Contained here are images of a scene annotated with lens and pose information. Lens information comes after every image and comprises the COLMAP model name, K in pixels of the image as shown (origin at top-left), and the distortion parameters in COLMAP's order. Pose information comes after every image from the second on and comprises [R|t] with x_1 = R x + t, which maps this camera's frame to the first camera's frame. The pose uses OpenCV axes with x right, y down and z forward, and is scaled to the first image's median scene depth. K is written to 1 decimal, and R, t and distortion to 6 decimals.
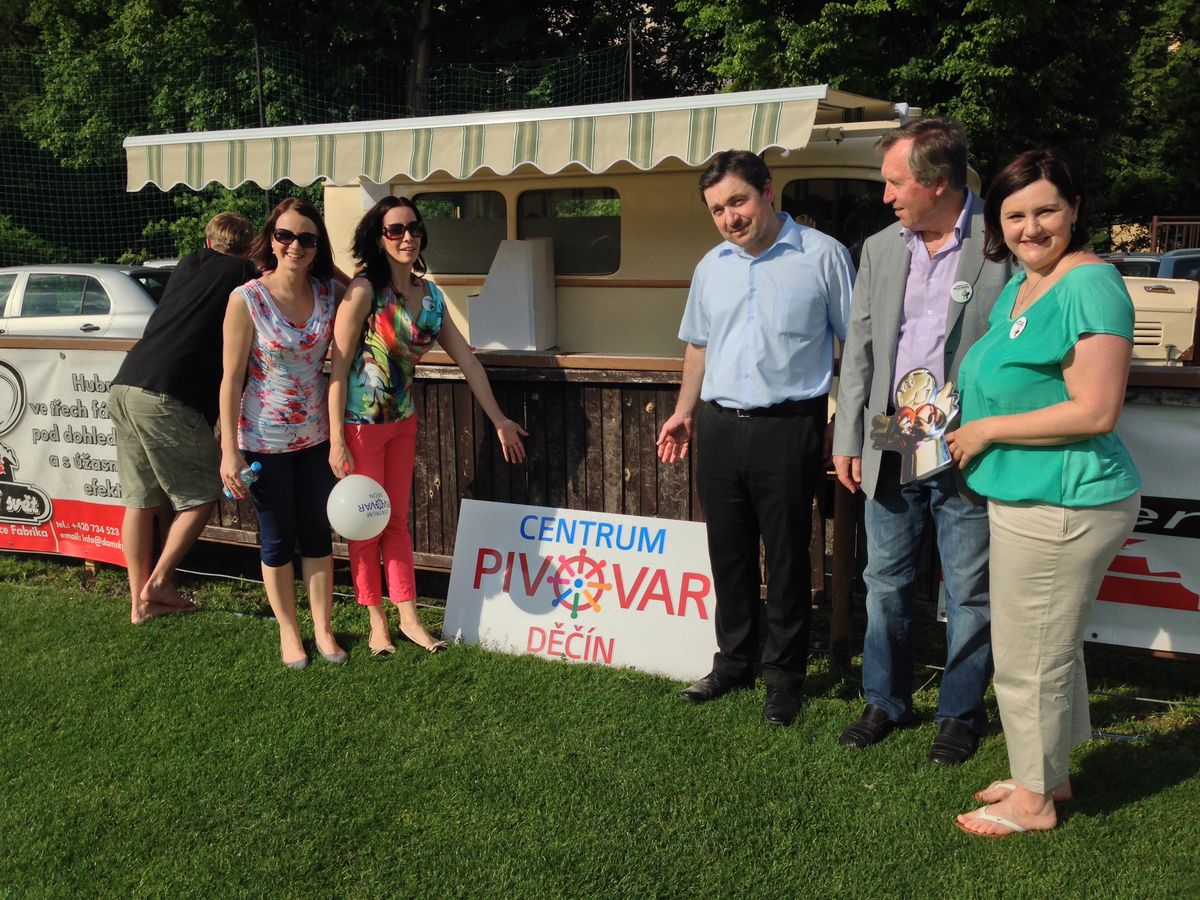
lens RADIAL K [[1145.5, 0, 614.5], [0, 1145.5, 458.4], [0, 0, 1]] dist [0.145869, -0.257000]
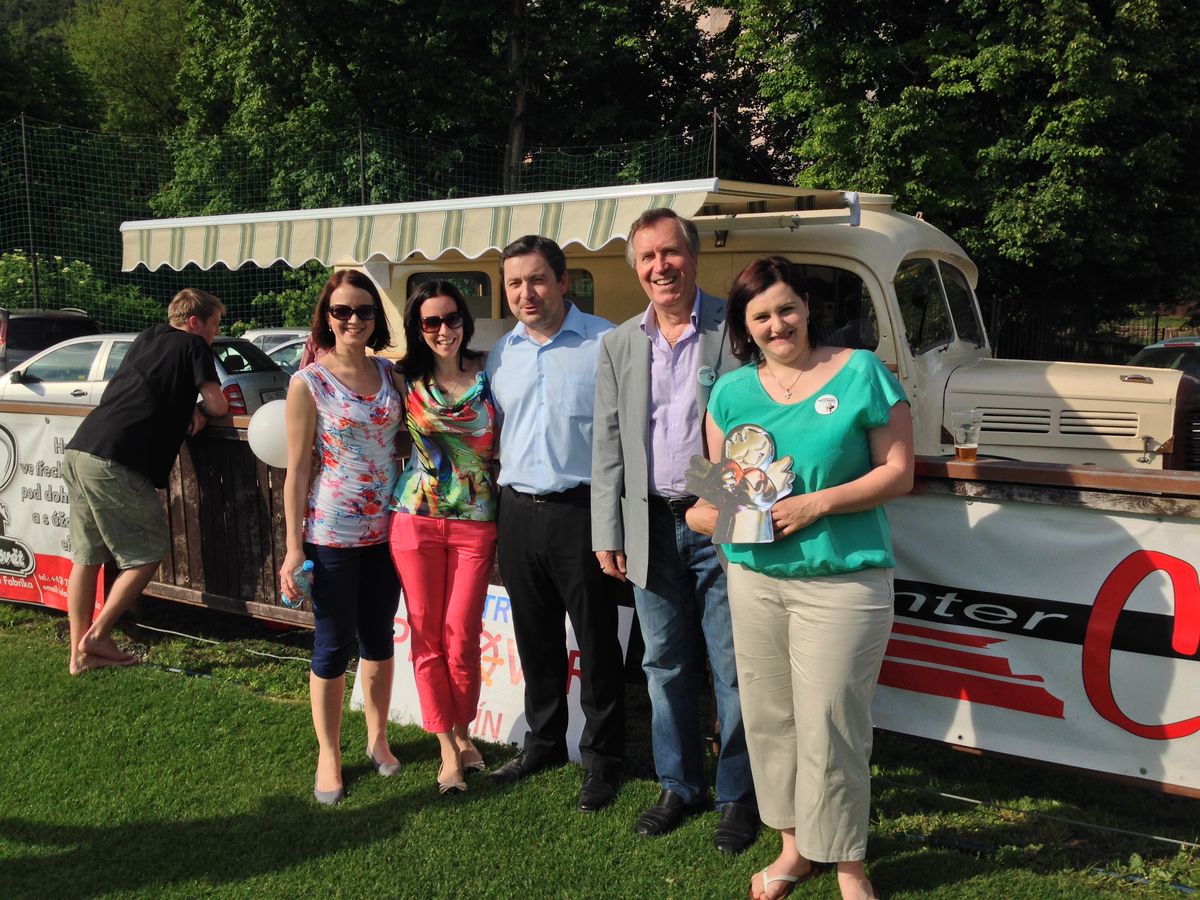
lens RADIAL K [[1134.6, 0, 600.0], [0, 1134.6, 450.0], [0, 0, 1]] dist [0.123613, -0.186639]
pose [[0.992372, 0.027104, -0.120263, 0.155385], [-0.035013, 0.997327, -0.064140, -0.009508], [0.118203, 0.067862, 0.990668, 0.002967]]
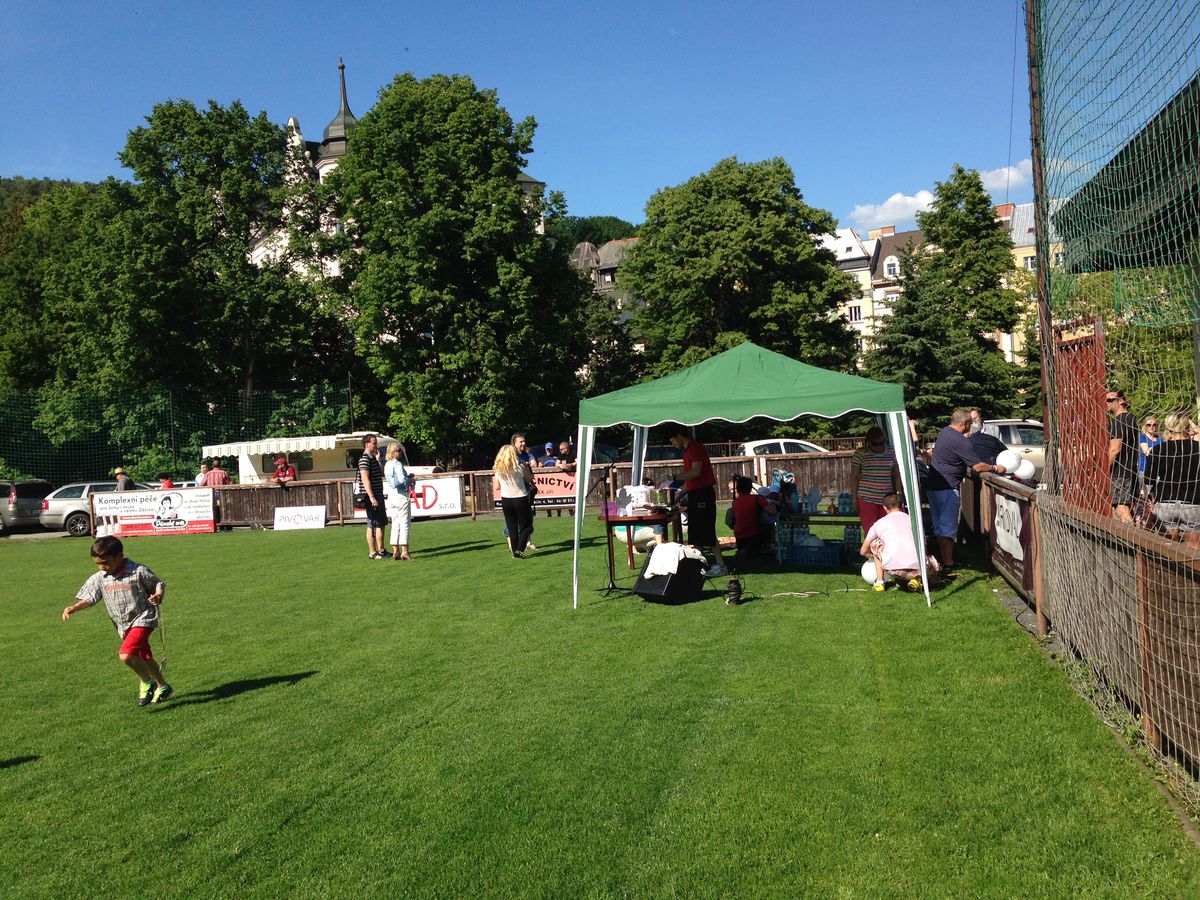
lens RADIAL K [[1134.6, 0, 600.0], [0, 1134.6, 450.0], [0, 0, 1]] dist [0.123613, -0.186639]
pose [[0.987315, -0.040307, 0.153570, 0.551729], [0.070214, 0.978362, -0.194623, 0.898512], [-0.142403, 0.202937, 0.968782, -4.436361]]
